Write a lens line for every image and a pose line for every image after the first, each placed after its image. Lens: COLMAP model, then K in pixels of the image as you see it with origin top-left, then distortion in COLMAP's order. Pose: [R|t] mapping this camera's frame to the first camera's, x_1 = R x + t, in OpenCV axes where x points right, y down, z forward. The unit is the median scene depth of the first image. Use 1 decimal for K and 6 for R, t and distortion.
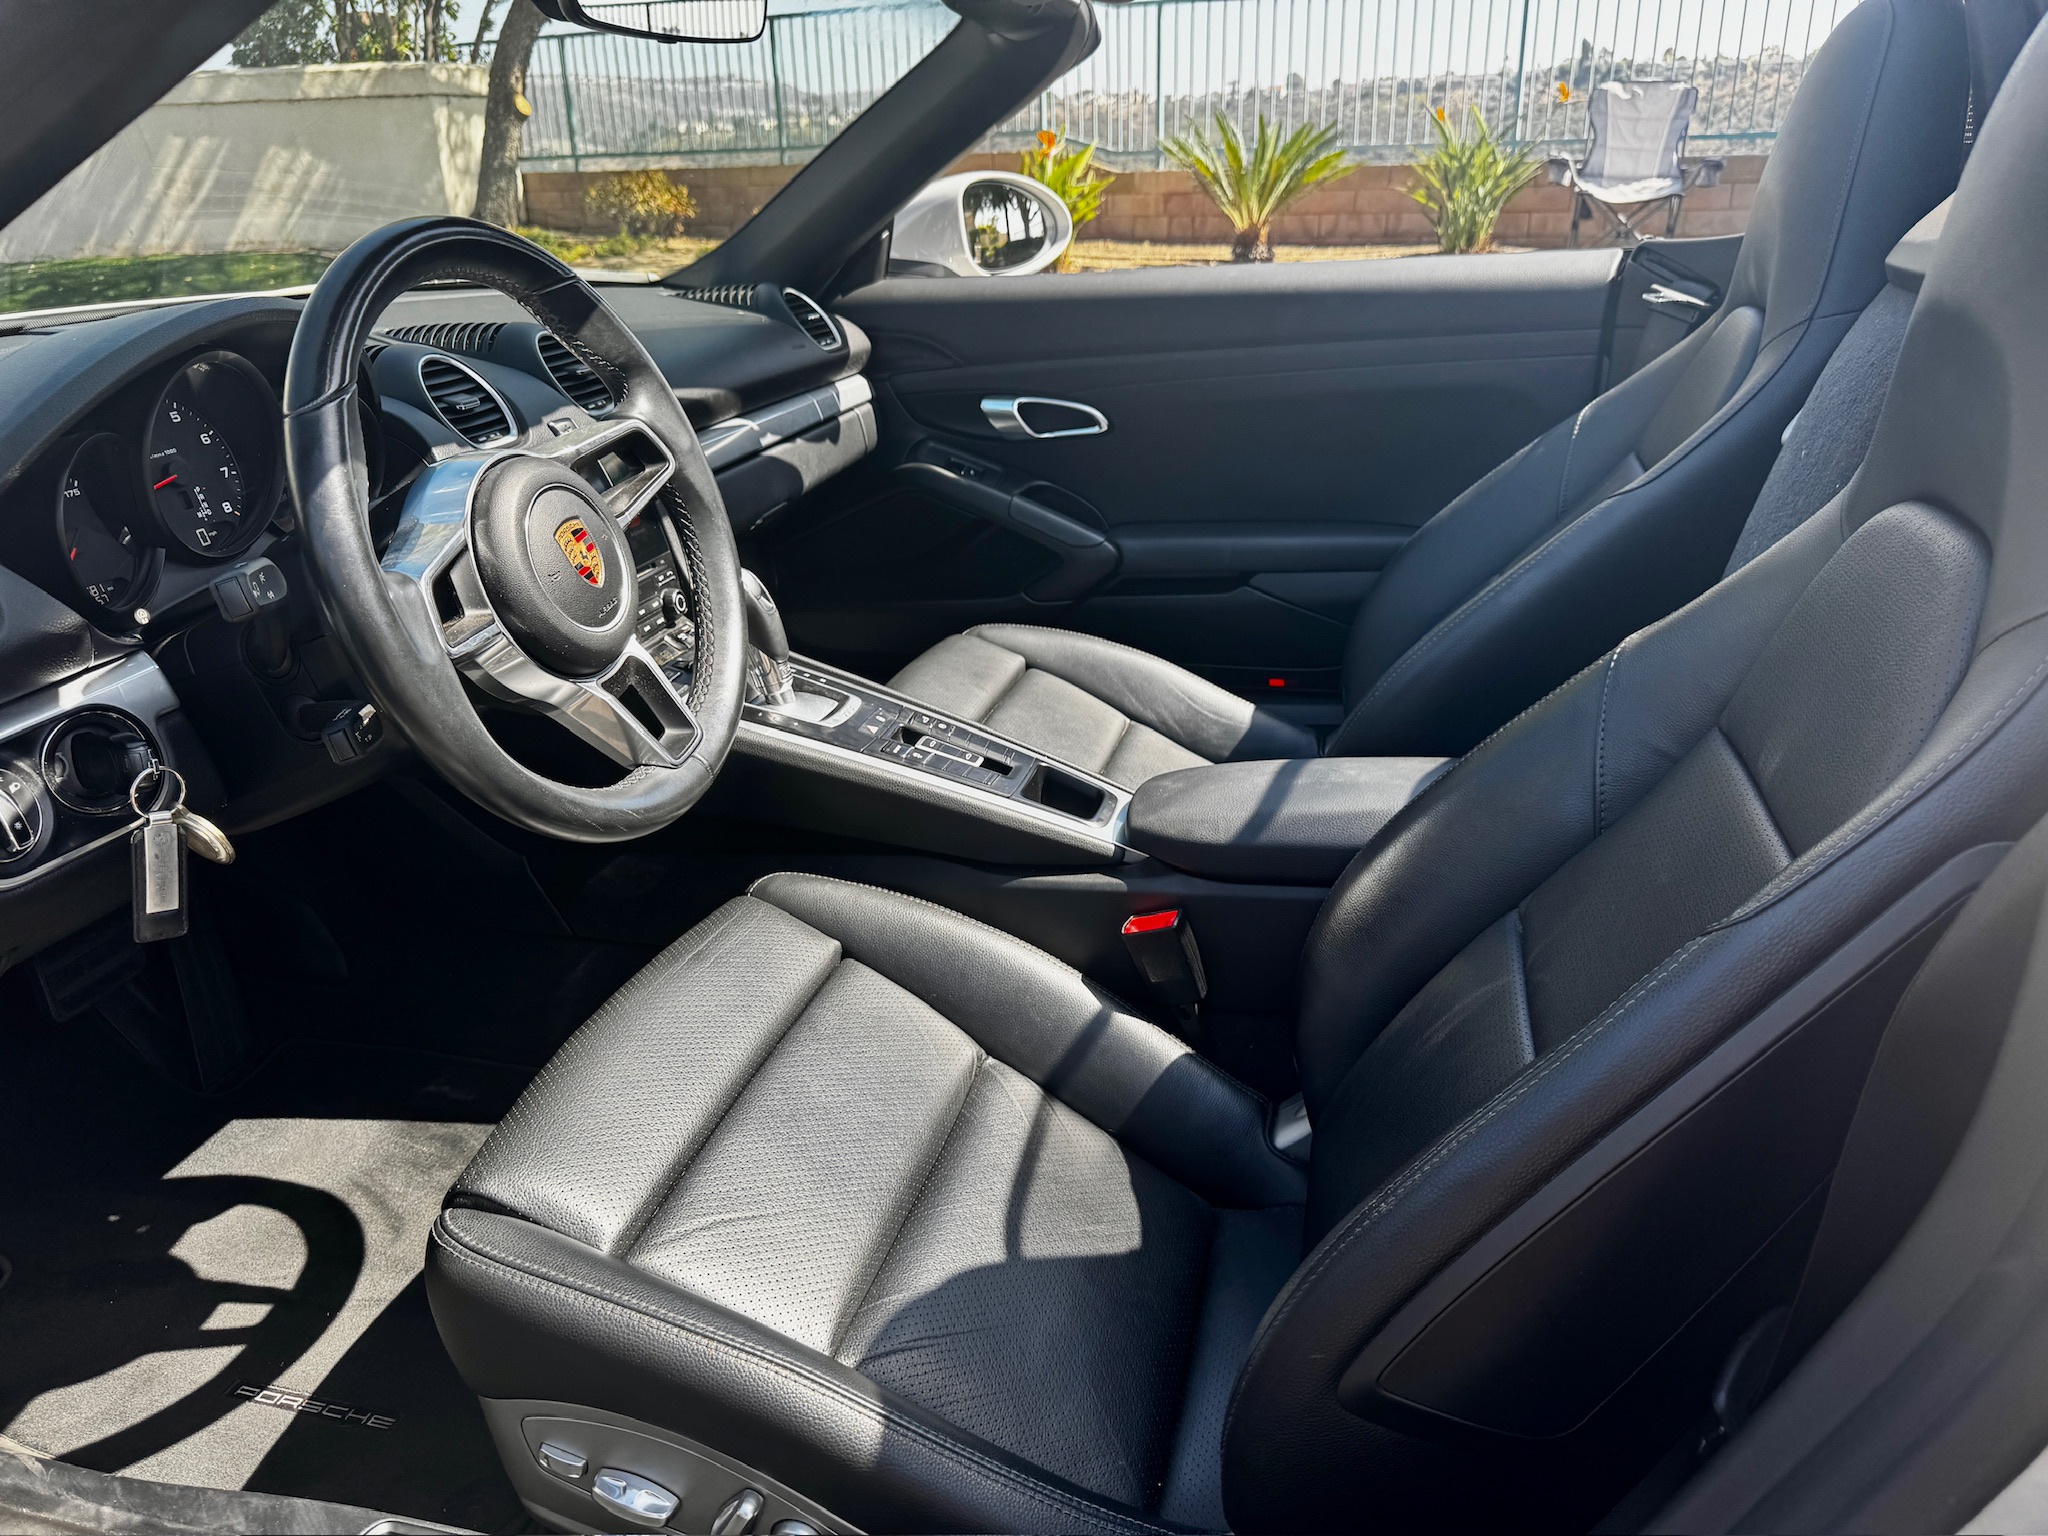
lens RADIAL K [[1517.0, 0, 1024.0], [0, 1517.0, 768.0], [0, 0, 1]] dist [0.005681, -0.004219]
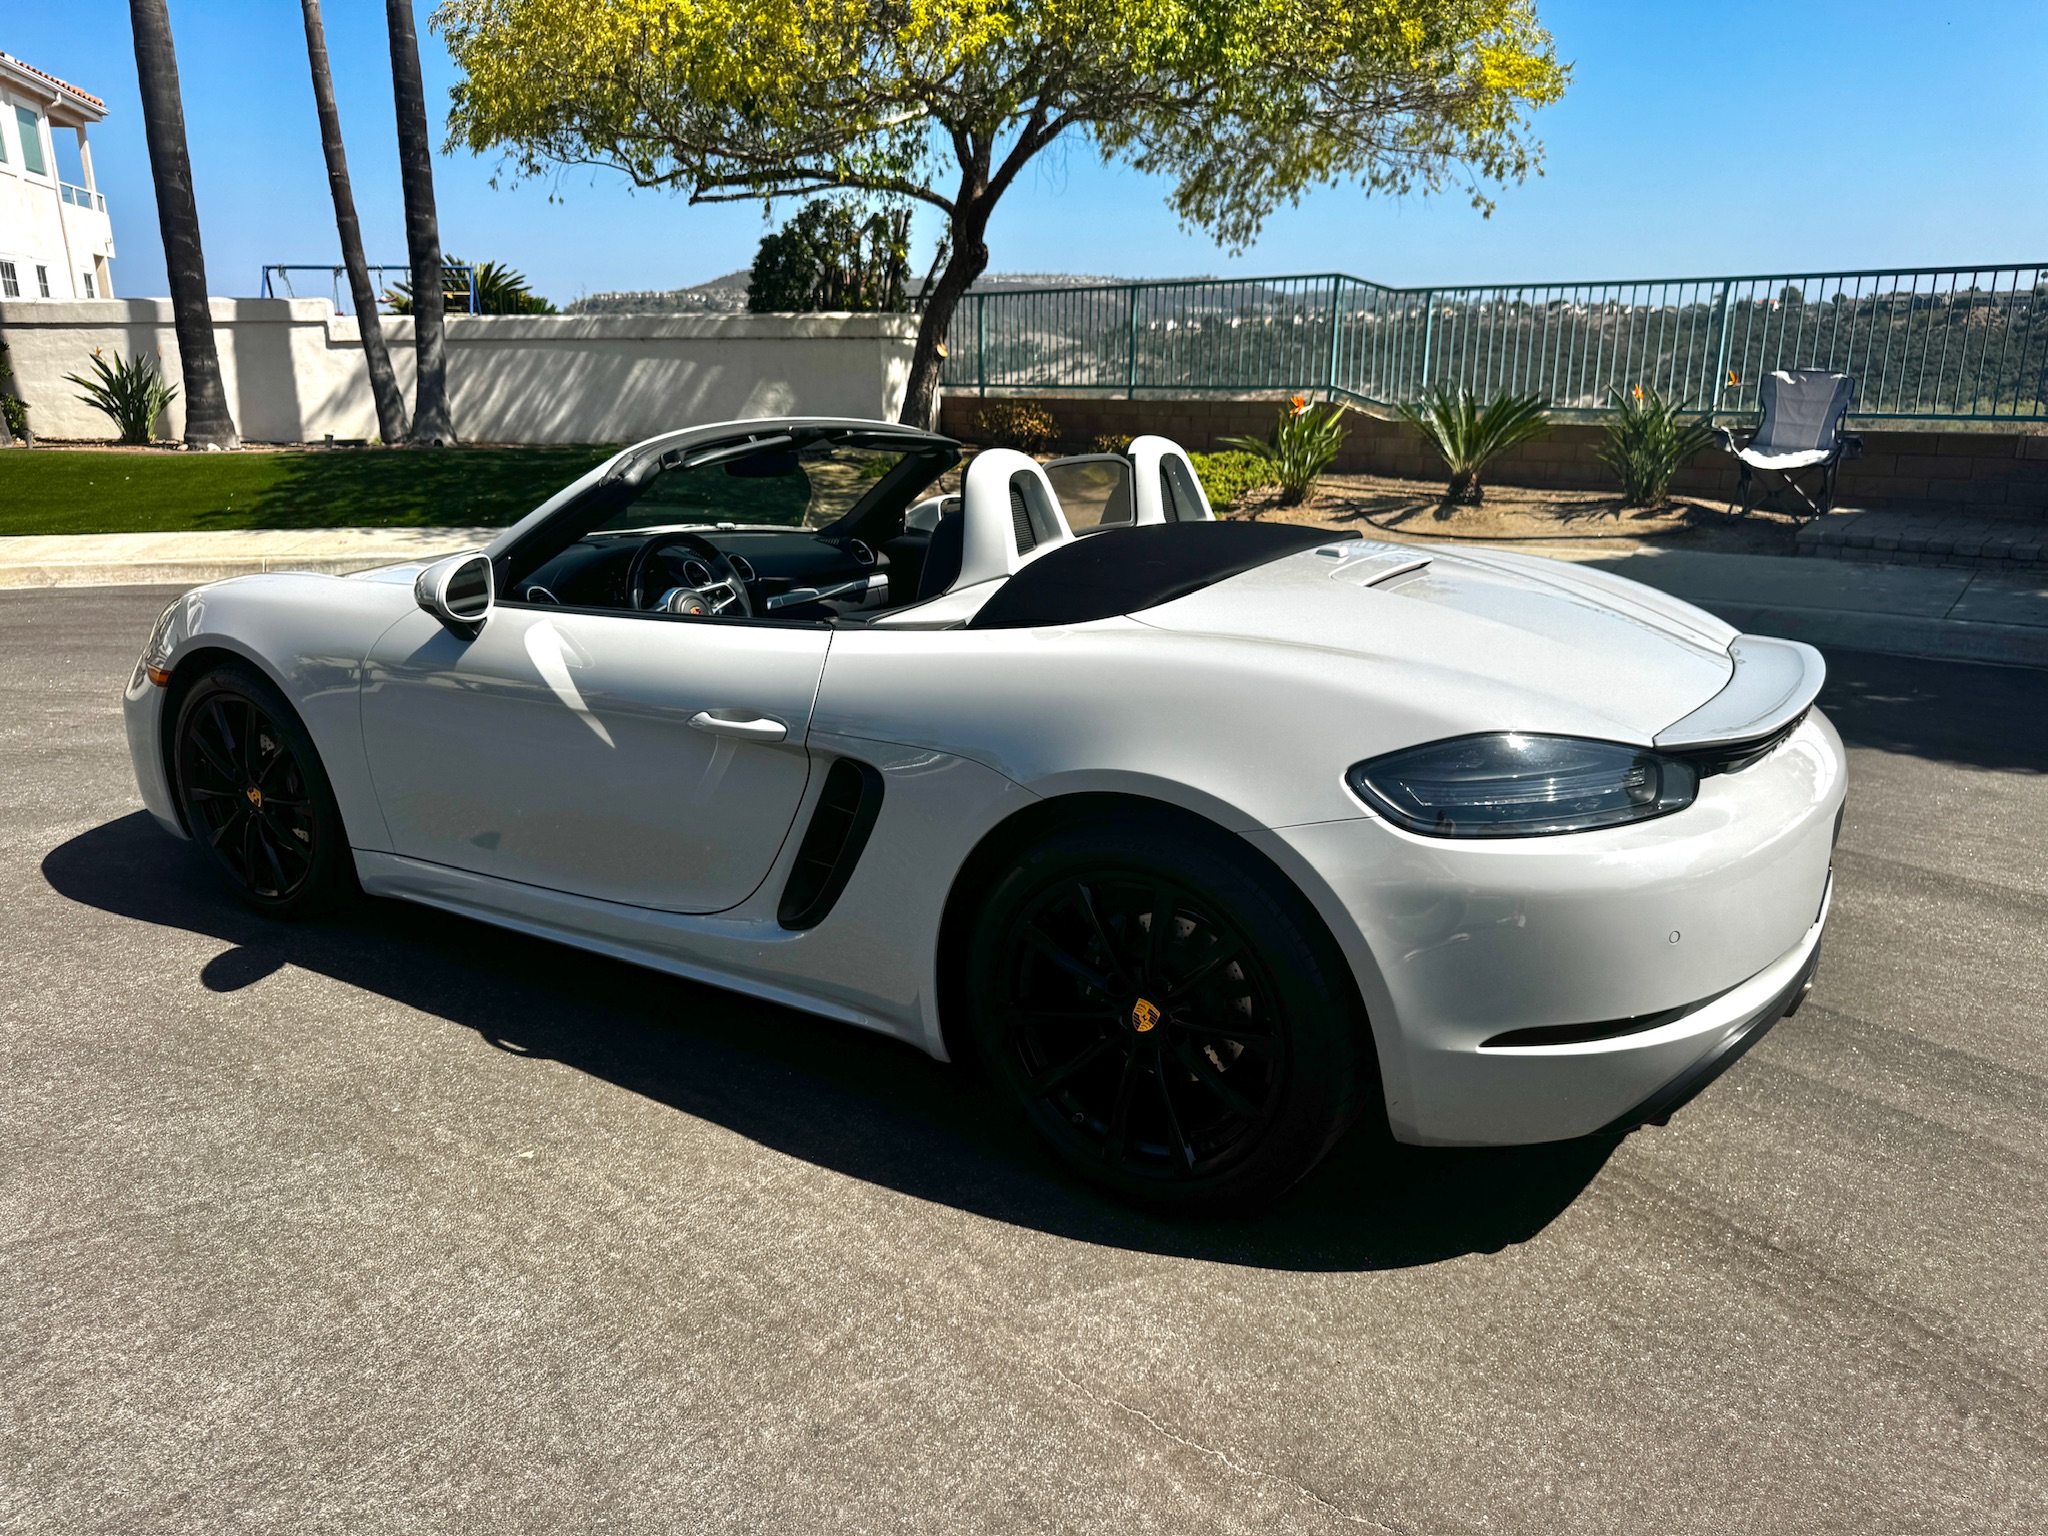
lens RADIAL K [[1517.0, 0, 1024.0], [0, 1517.0, 768.0], [0, 0, 1]] dist [0.005681, -0.004219]
pose [[0.959456, 0.099612, -0.263669, 0.158377], [-0.129712, 0.986568, -0.099286, 0.053794], [0.250237, 0.129461, 0.959490, -0.254426]]
